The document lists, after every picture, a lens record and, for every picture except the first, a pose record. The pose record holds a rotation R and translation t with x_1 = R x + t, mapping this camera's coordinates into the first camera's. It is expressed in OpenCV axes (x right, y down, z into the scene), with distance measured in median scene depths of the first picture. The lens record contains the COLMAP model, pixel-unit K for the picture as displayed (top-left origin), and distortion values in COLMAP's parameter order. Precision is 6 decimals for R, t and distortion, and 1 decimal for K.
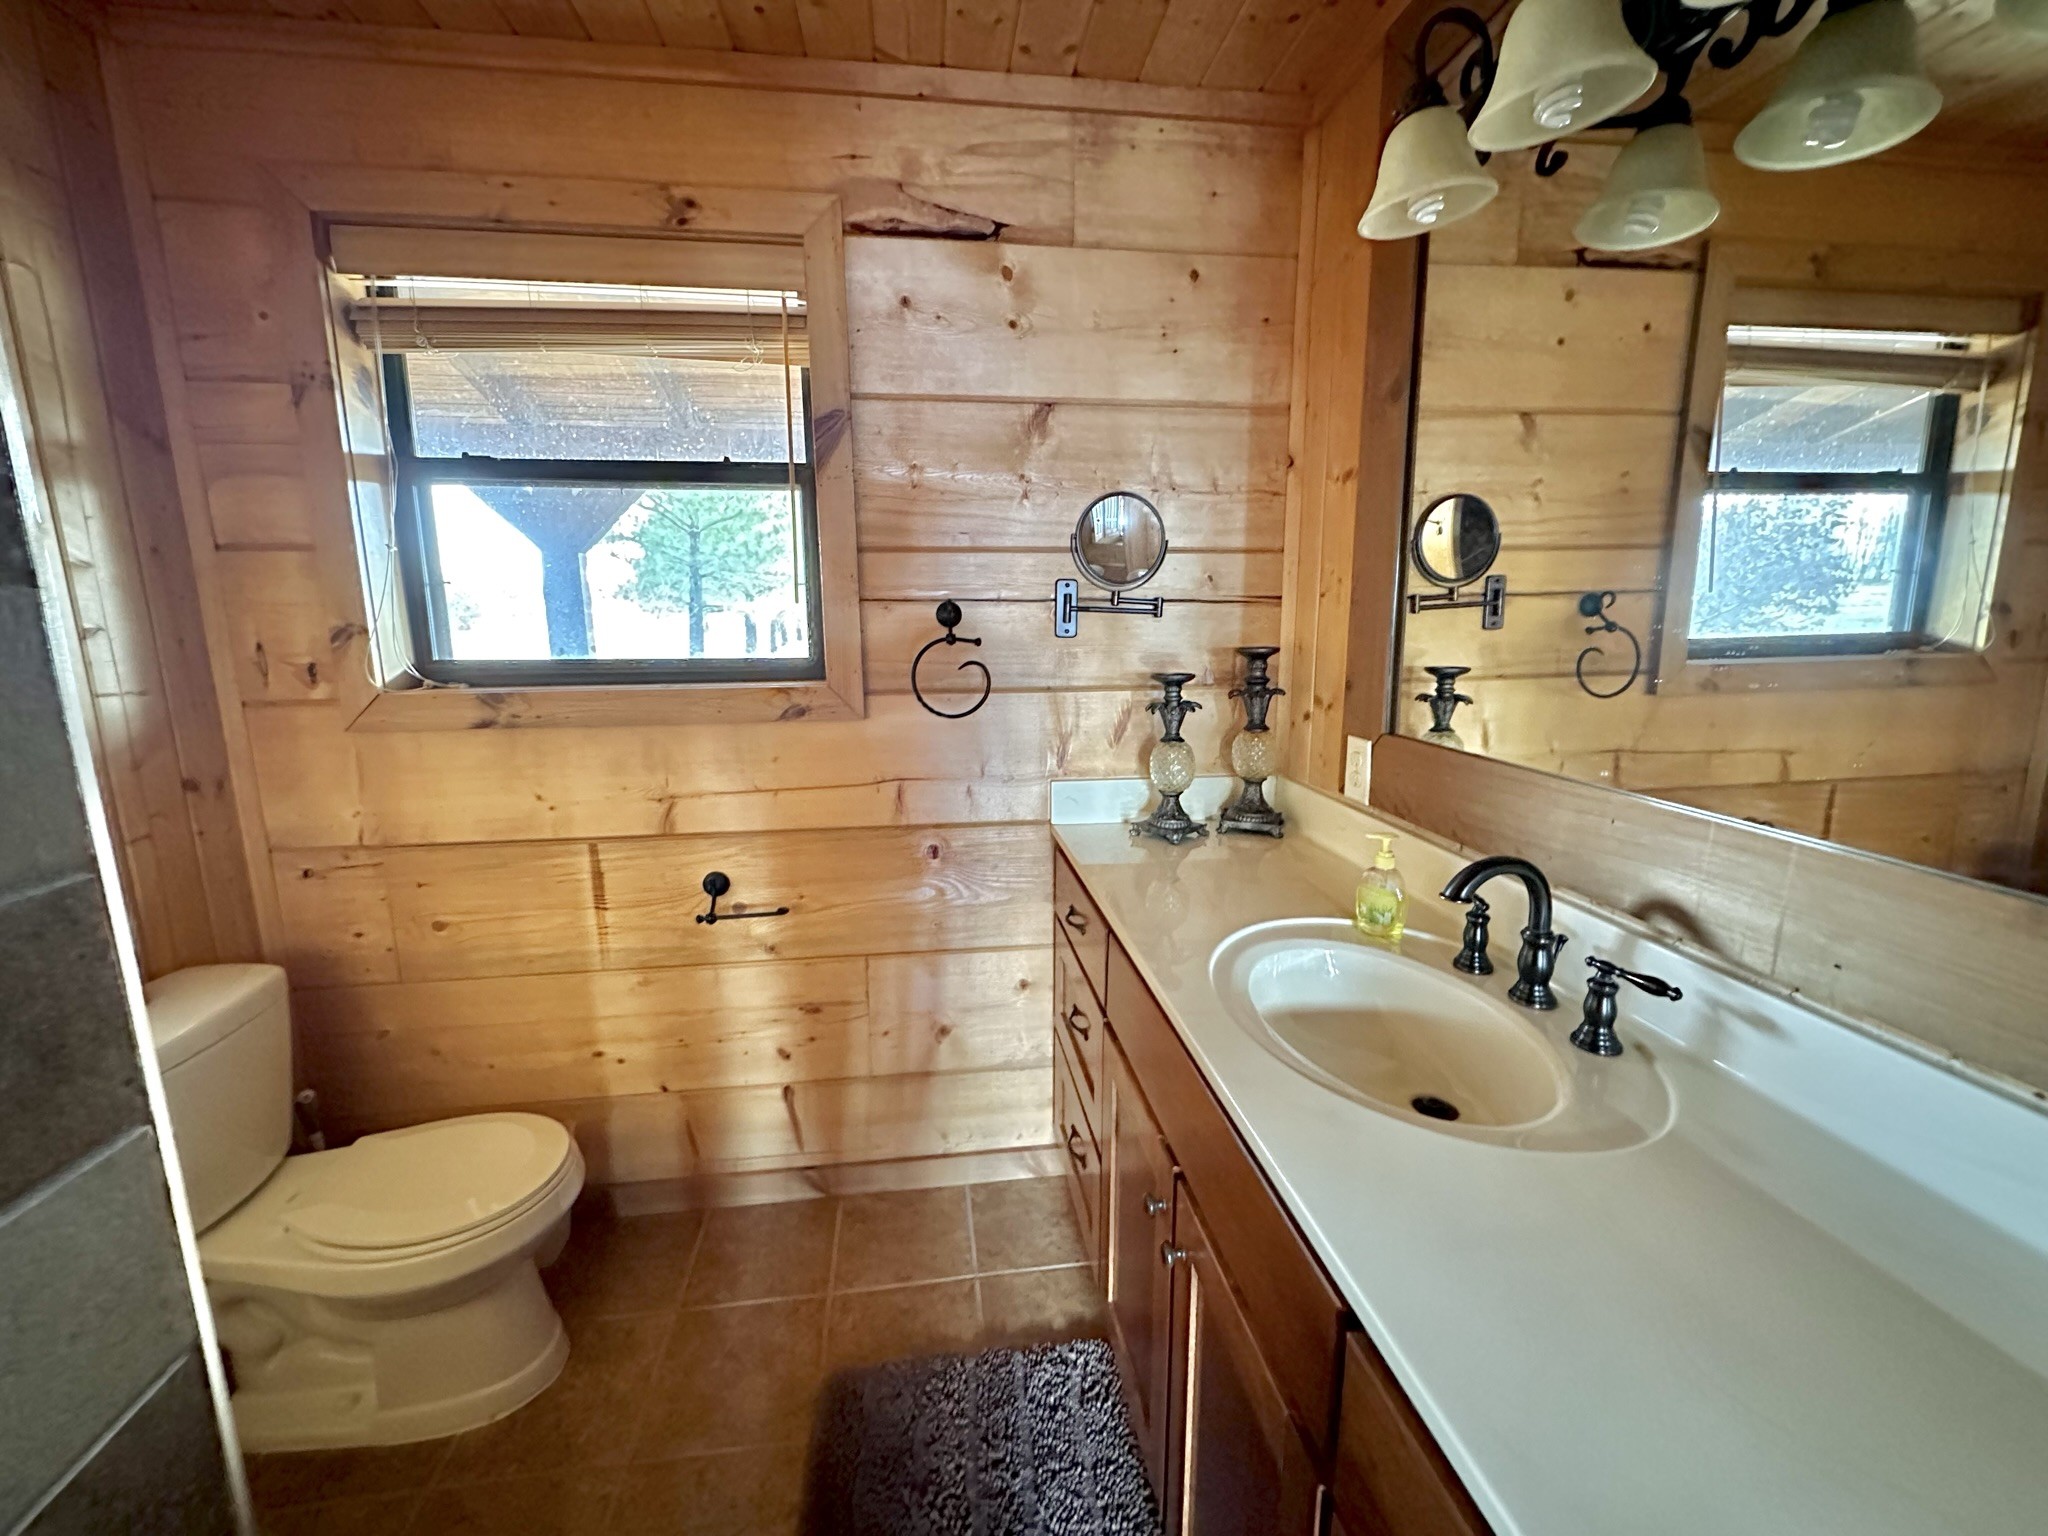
lens RADIAL K [[819.7, 0, 1020.7], [0, 819.7, 760.1], [0, 0, 1]] dist [-0.002068, 0.001157]
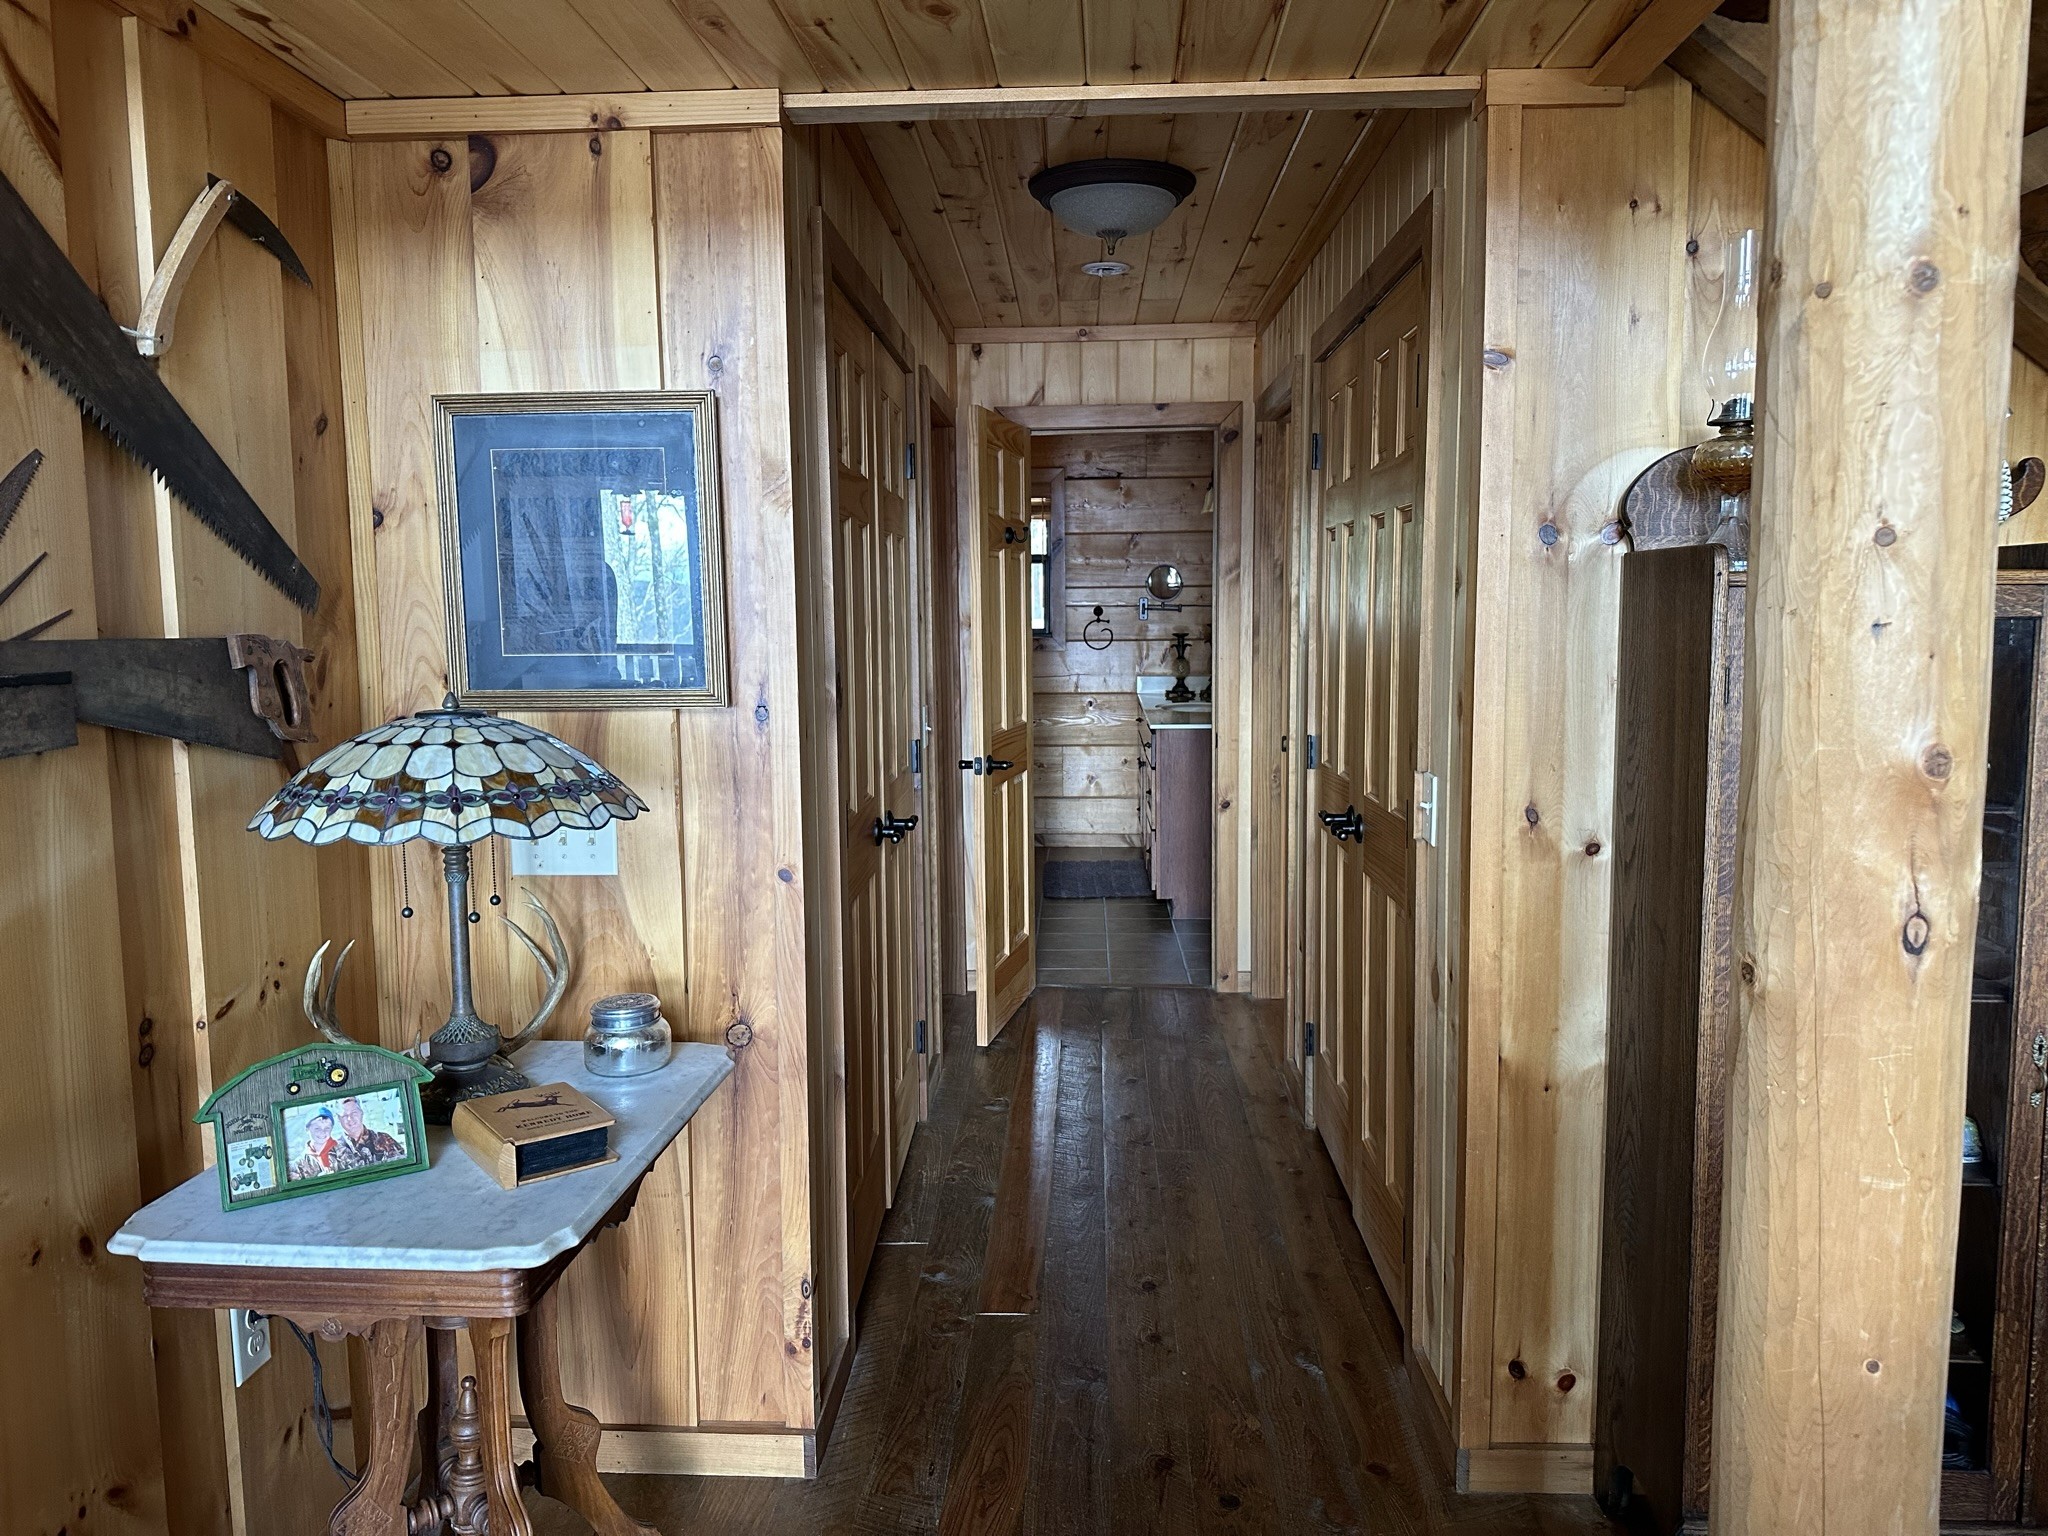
lens RADIAL K [[1442.2, 0, 1020.0], [0, 1442.2, 760.7], [0, 0, 1]] dist [0.068088, -0.079827]
pose [[0.984077, 0.017997, -0.176829, 0.491168], [-0.029356, 0.997655, -0.061831, 0.592904], [0.175302, 0.066037, 0.982297, -3.551525]]
